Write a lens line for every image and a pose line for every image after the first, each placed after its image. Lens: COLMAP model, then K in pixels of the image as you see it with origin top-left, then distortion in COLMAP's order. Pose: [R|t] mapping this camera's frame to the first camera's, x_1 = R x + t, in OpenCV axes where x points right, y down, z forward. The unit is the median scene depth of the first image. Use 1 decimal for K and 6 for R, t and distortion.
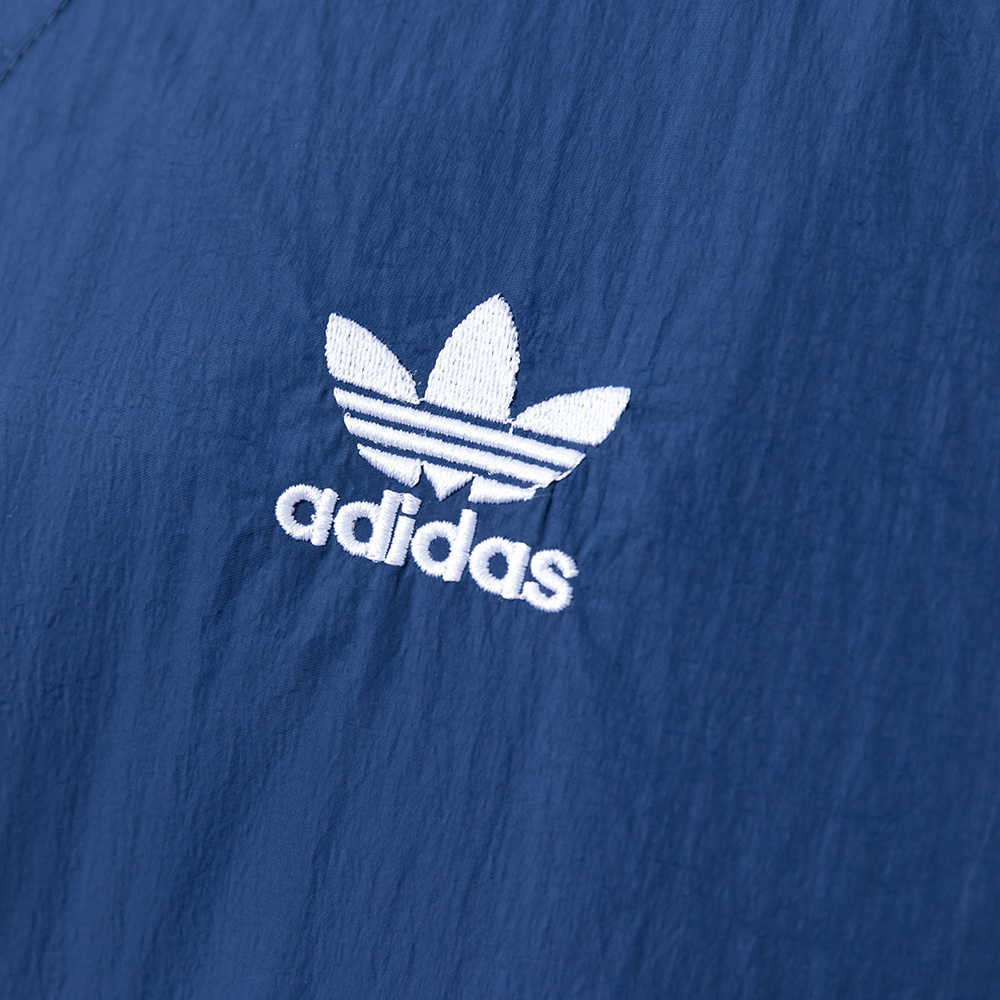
lens RADIAL K [[2812.3, 0, 500.0], [0, 2812.3, 500.0], [0, 0, 1]] dist [-0.079627, 0.093670]
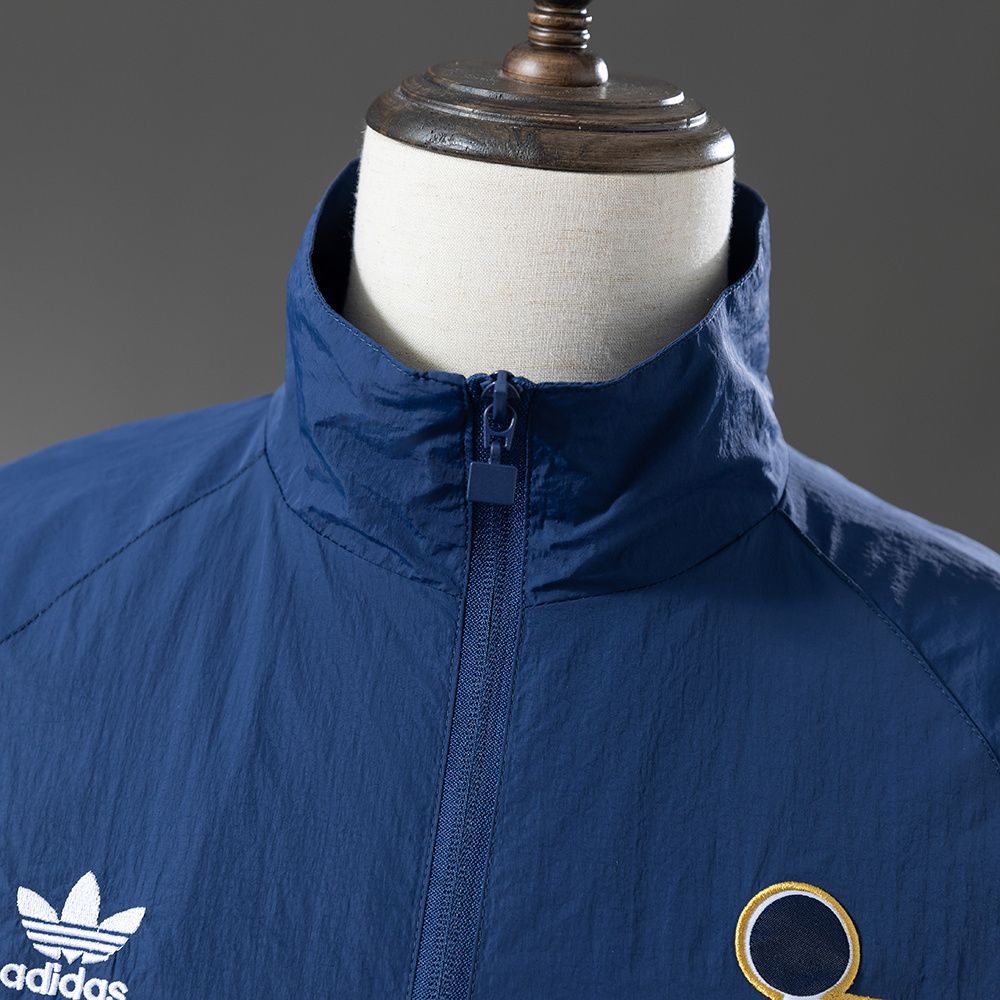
lens RADIAL K [[2296.4, 0, 500.0], [0, 2296.4, 500.0], [0, 0, 1]] dist [0.064107, -0.349025]
pose [[0.994584, -0.103547, 0.009002, 0.360805], [0.103618, 0.981011, -0.163954, -0.028067], [0.008146, 0.163999, 0.986427, -0.946666]]
